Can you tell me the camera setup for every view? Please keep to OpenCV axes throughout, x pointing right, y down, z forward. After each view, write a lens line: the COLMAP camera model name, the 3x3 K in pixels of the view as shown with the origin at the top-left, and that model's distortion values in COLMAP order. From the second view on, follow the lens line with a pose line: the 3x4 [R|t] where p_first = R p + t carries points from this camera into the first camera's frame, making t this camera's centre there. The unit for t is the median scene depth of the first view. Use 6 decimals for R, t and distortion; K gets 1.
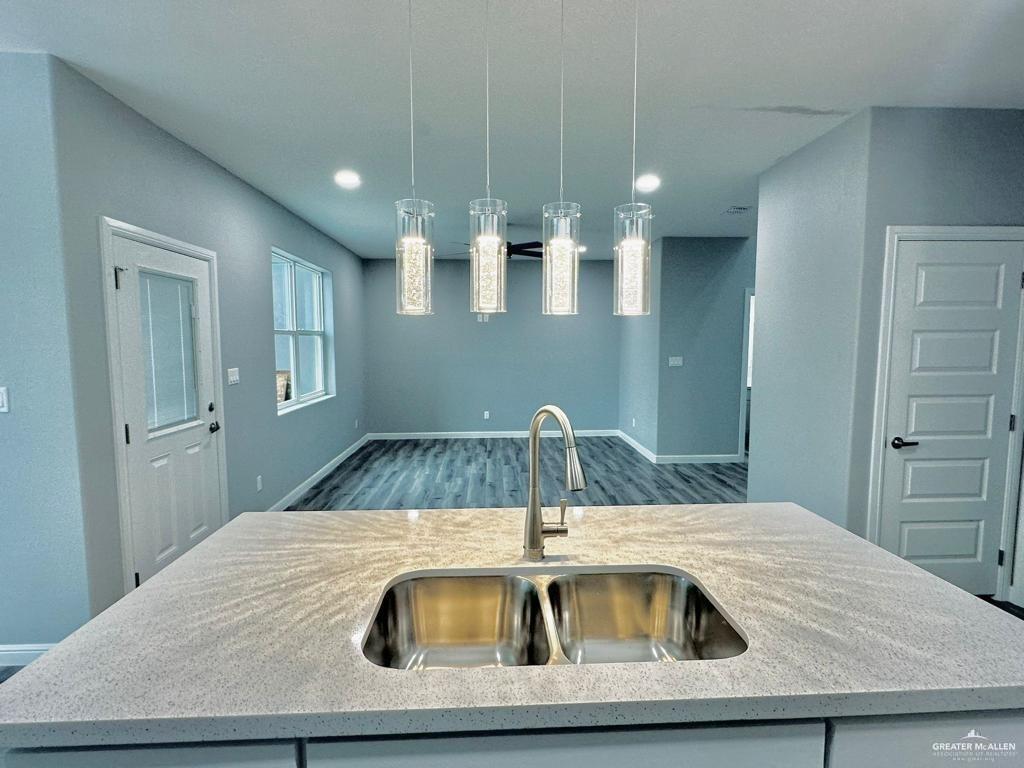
lens RADIAL K [[512.5, 0, 508.5], [0, 512.5, 380.9], [0, 0, 1]] dist [-0.002493, -0.001964]
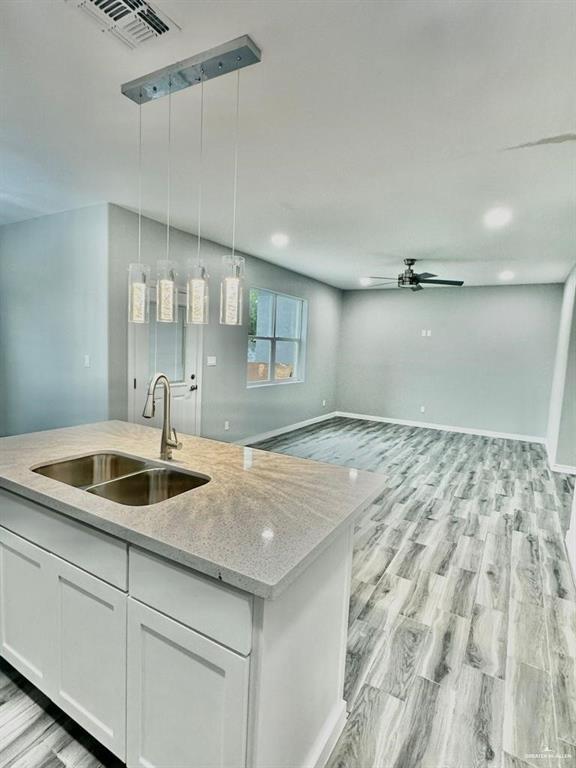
lens RADIAL K [[384.4, 0, 288.5], [0, 384.4, 380.9], [0, 0, 1]] dist [-0.002493, -0.001964]
pose [[0.845790, 0.089320, -0.525986, 0.903112], [-0.088086, 0.995735, 0.027447, -0.001742], [0.526194, 0.023117, 0.850050, 0.059267]]
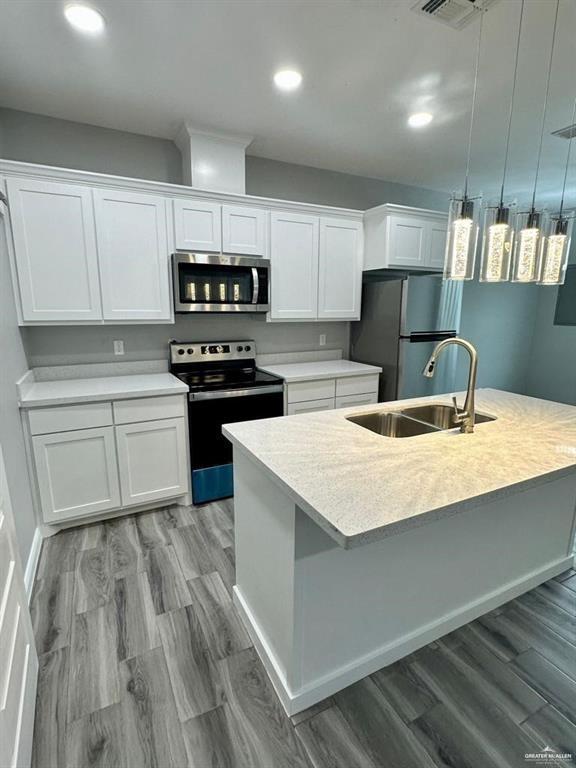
lens RADIAL K [[384.4, 0, 289.0], [0, 384.4, 386.7], [0, 0, 1]] dist [-0.002493, -0.001964]
pose [[-0.904780, 0.084847, -0.417342, 0.897730], [-0.035969, 0.961228, 0.273399, -0.100286], [0.424357, 0.262377, -0.866648, 1.485904]]
